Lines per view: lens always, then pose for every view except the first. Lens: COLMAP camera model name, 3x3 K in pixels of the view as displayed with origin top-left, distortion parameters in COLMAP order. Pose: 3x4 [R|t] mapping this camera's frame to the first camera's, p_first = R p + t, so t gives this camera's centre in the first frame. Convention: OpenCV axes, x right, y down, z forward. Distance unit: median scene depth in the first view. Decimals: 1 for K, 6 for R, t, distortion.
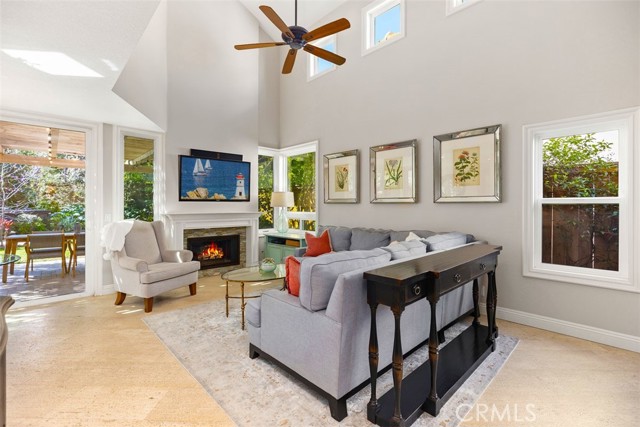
lens RADIAL K [[288.1, 0, 319.8], [0, 288.1, 204.0], [0, 0, 1]] dist [0.002057, -0.000950]
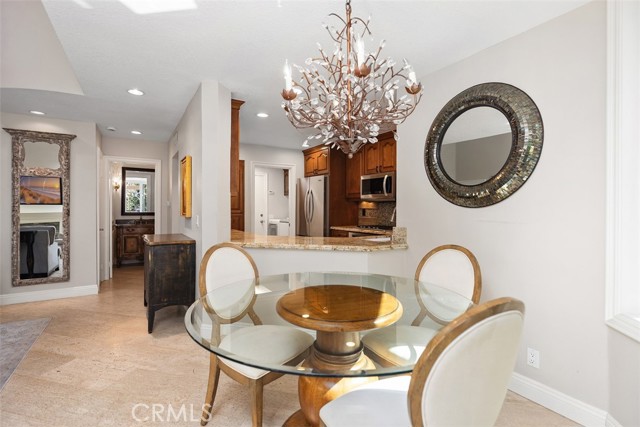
lens RADIAL K [[304.0, 0, 317.2], [0, 304.0, 209.1], [0, 0, 1]] dist [-0.002888, -0.000673]
pose [[-0.976642, -0.005244, 0.214809, -0.816823], [-0.006493, 0.999966, -0.005108, 0.008934], [-0.214775, -0.006383, -0.976643, 0.865509]]
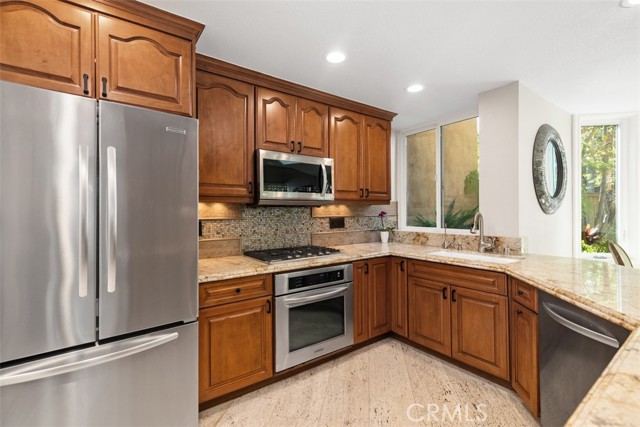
lens RADIAL K [[288.1, 0, 314.7], [0, 288.1, 212.3], [0, 0, 1]] dist [0.002057, -0.000950]
pose [[-0.142603, 0.005612, -0.989764, -0.205010], [0.015060, 0.999880, 0.003499, -0.015367], [0.989665, -0.014407, -0.142670, -0.187436]]
